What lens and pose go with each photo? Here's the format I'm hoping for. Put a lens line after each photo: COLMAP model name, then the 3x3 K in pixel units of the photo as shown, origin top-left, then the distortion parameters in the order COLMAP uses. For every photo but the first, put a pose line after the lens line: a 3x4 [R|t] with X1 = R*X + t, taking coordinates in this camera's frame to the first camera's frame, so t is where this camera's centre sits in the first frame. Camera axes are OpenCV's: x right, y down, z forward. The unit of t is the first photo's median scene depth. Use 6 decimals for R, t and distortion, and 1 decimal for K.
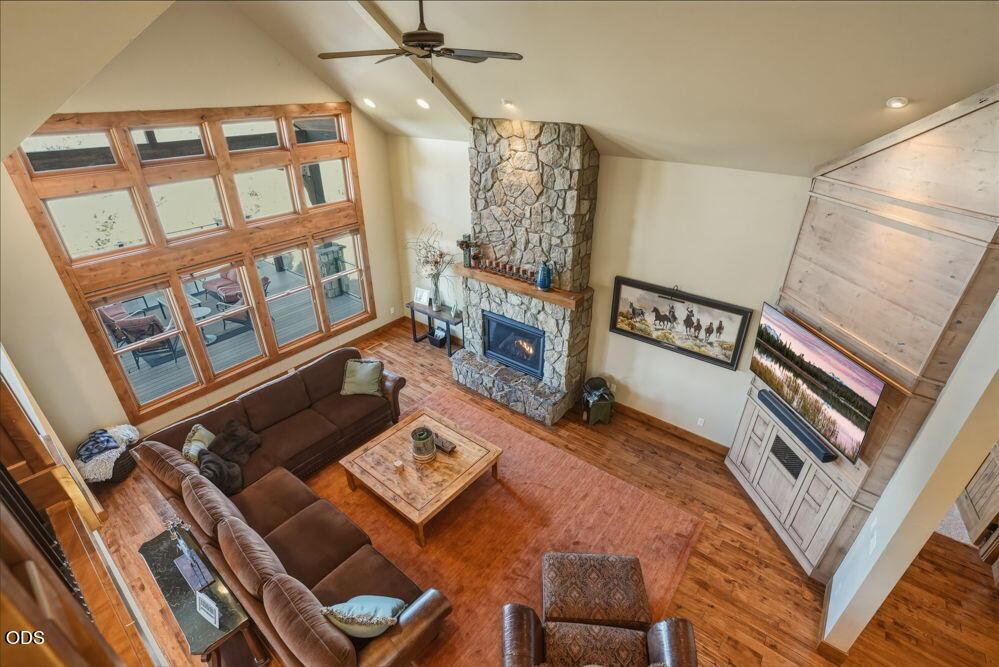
lens RADIAL K [[435.9, 0, 494.8], [0, 435.9, 327.1], [0, 0, 1]] dist [-0.000664, 0.000410]
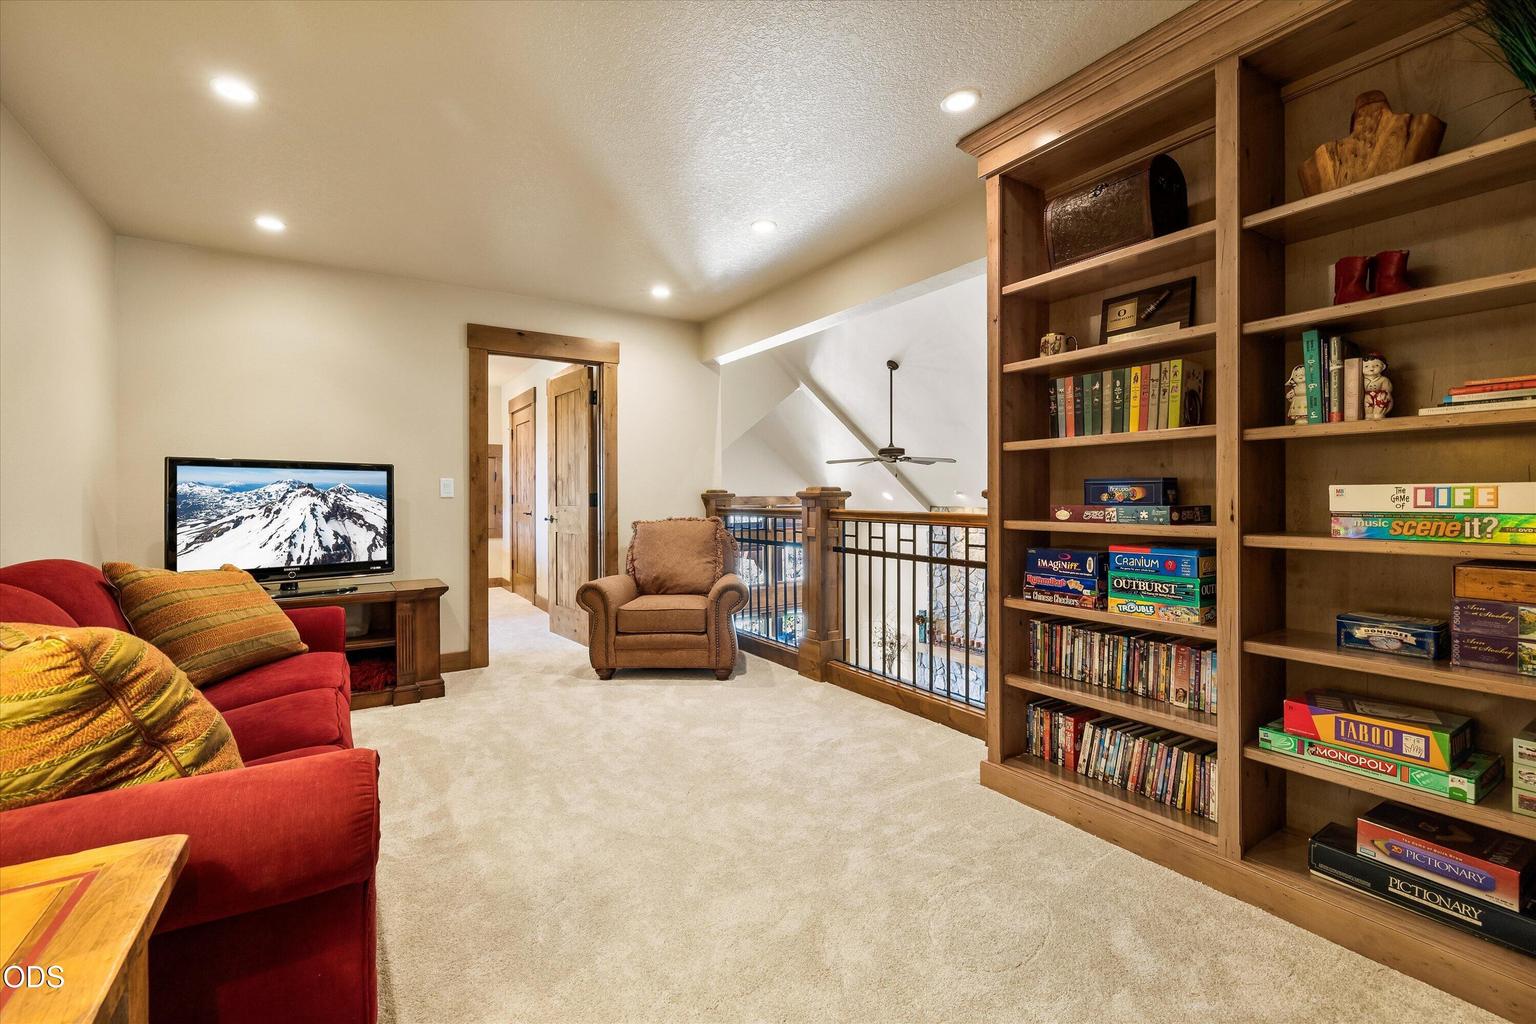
lens RADIAL K [[670.2, 0, 760.8], [0, 670.2, 502.1], [0, 0, 1]] dist [-0.000664, 0.000410]
pose [[0.945842, 0.004631, -0.324595, 0.177292], [-0.155488, 0.884203, -0.440465, 0.645773], [0.284968, 0.467081, 0.837036, -1.086912]]
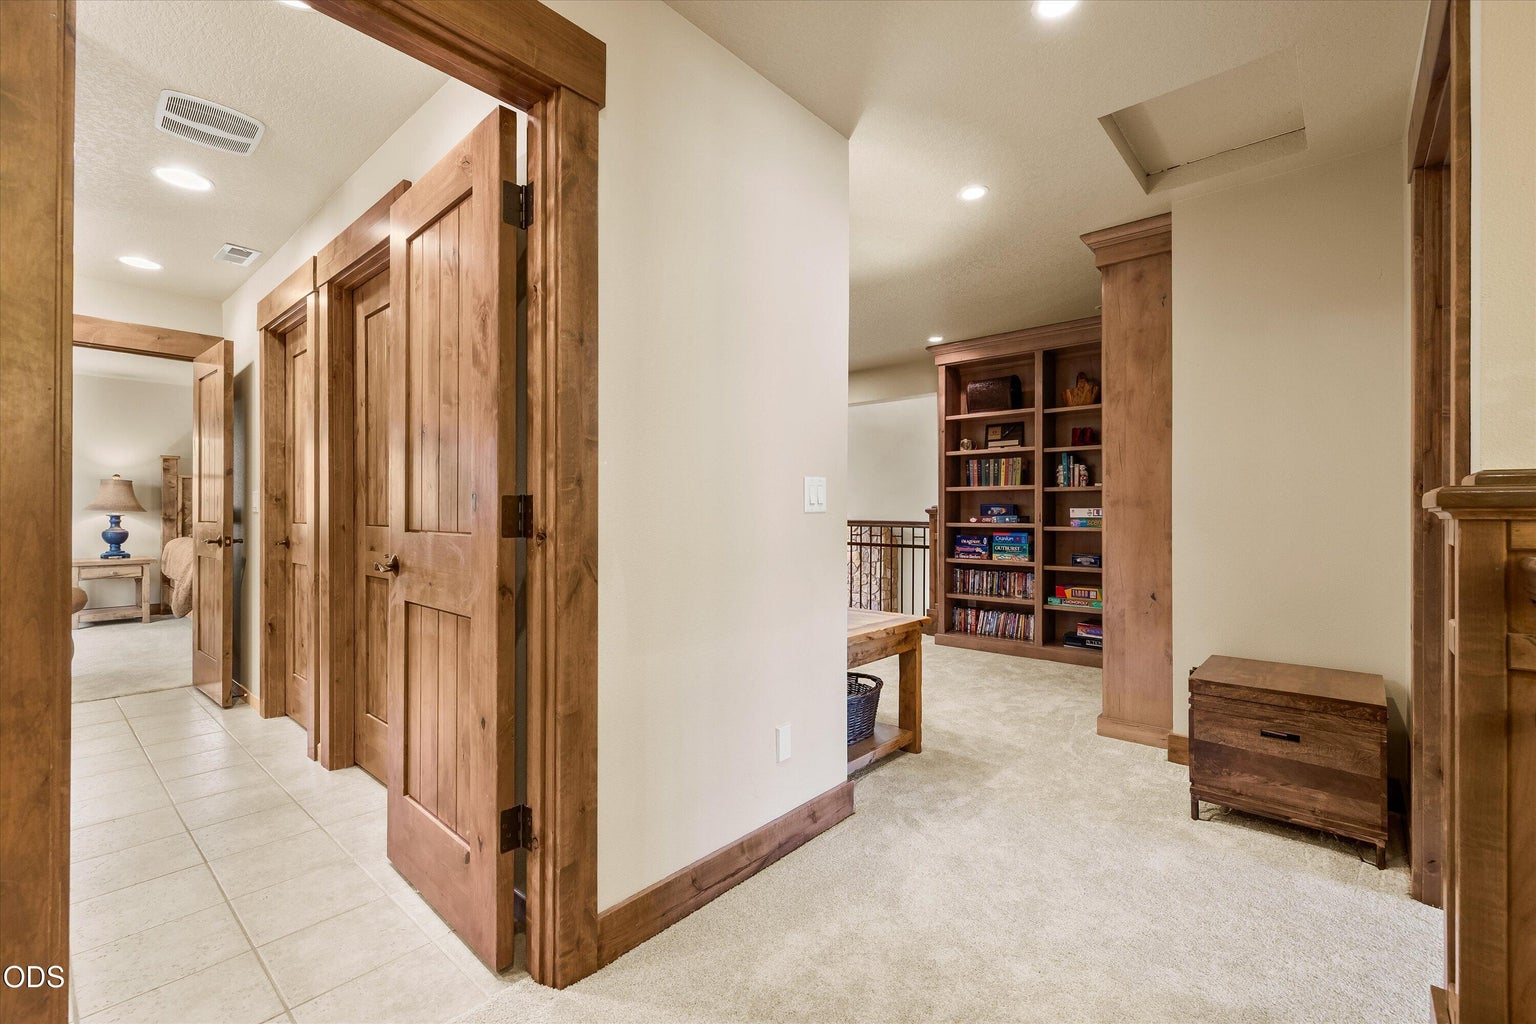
lens RADIAL K [[660.2, 0, 773.2], [0, 660.2, 516.5], [0, 0, 1]] dist [-0.000027, 0.000066]
pose [[0.999131, 0.009214, -0.040643, -1.090360], [-0.027210, 0.882914, -0.468746, 2.134822], [0.031565, 0.469445, 0.882398, -3.808192]]
